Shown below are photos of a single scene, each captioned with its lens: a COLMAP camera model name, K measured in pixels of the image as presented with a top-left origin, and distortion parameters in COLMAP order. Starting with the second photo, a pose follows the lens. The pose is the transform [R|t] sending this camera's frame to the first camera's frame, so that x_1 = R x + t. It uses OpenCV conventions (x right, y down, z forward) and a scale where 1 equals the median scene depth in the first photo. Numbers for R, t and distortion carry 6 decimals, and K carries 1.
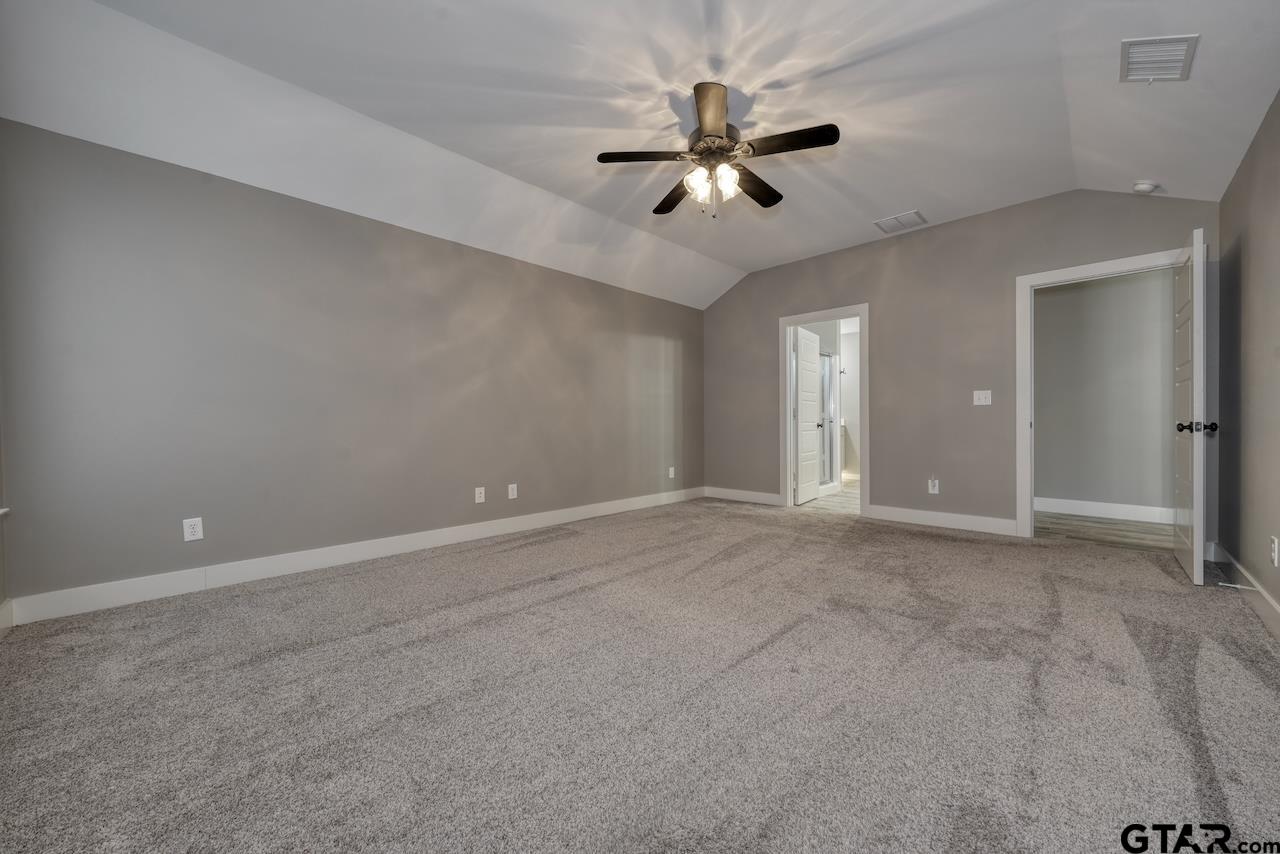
lens RADIAL K [[474.7, 0, 643.5], [0, 474.7, 425.2], [0, 0, 1]] dist [-0.001756, -0.000741]
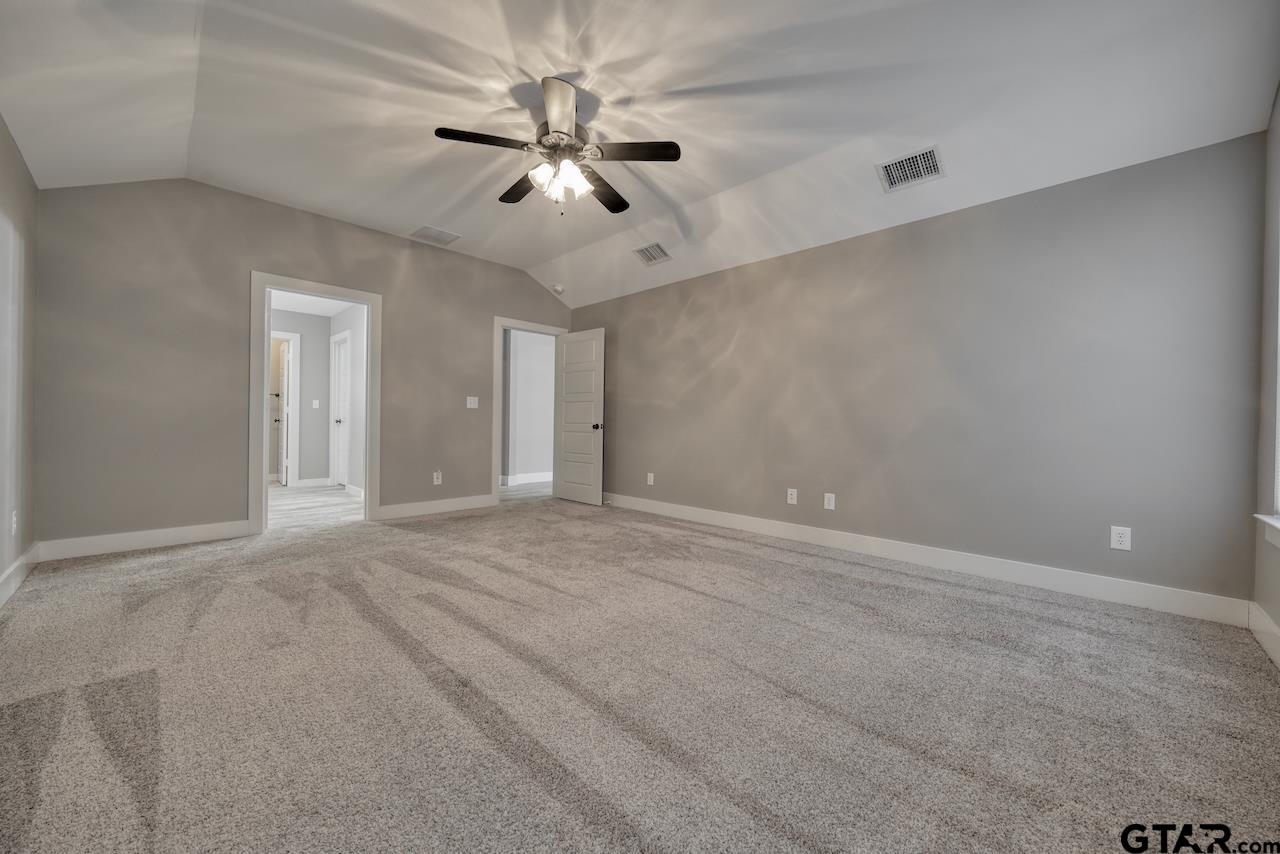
lens RADIAL K [[474.7, 0, 643.0], [0, 474.7, 425.0], [0, 0, 1]] dist [-0.001756, -0.000741]
pose [[-0.000277, 0.001548, 0.999999, -0.553956], [-0.011555, 0.999932, -0.001551, -0.000761], [-0.999933, -0.011556, -0.000259, 0.546310]]
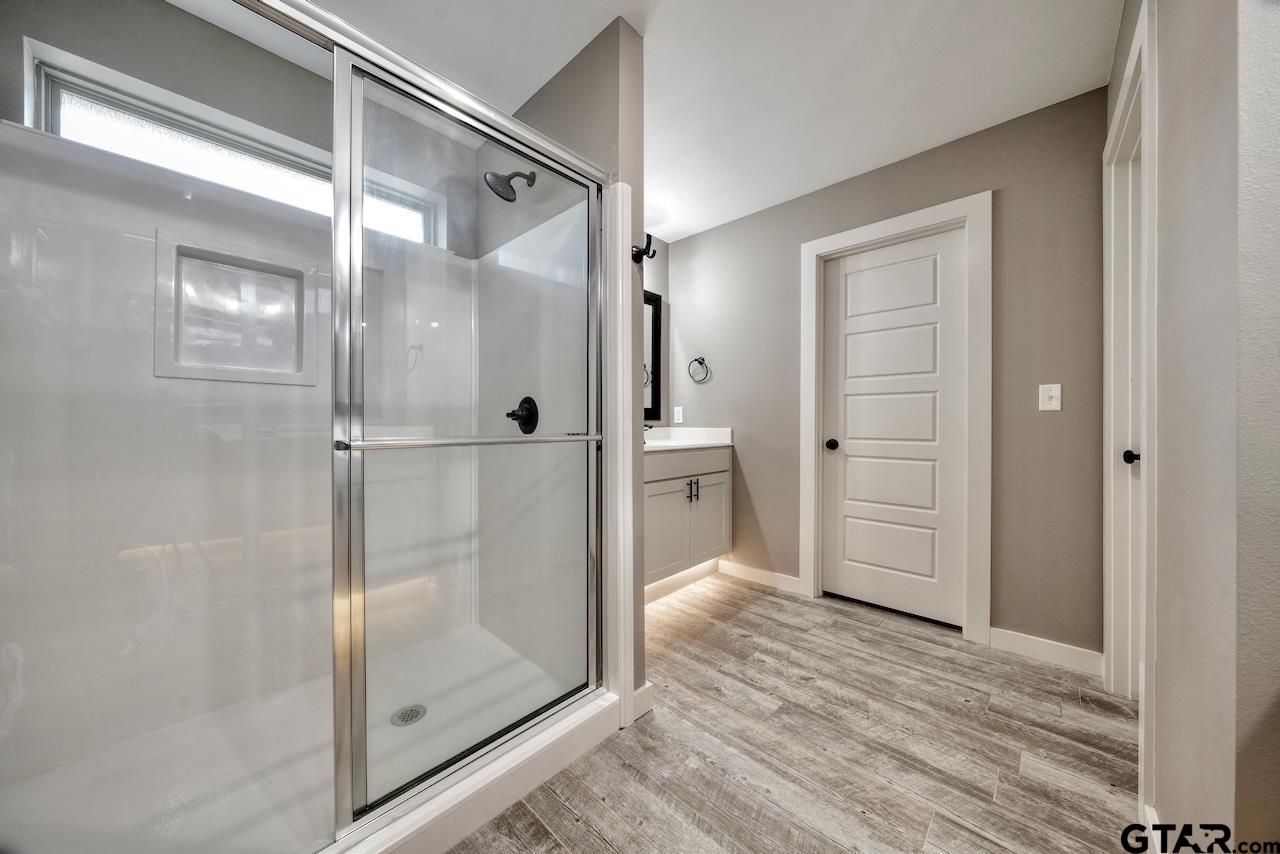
lens RADIAL K [[431.4, 0, 643.0], [0, 431.4, 425.4], [0, 0, 1]] dist [-0.001996, 0.000296]
pose [[0.999892, 0.007699, 0.012520, 0.180960], [-0.007683, 0.999970, -0.001338, -0.017190], [-0.012530, 0.001241, 0.999921, 0.960398]]
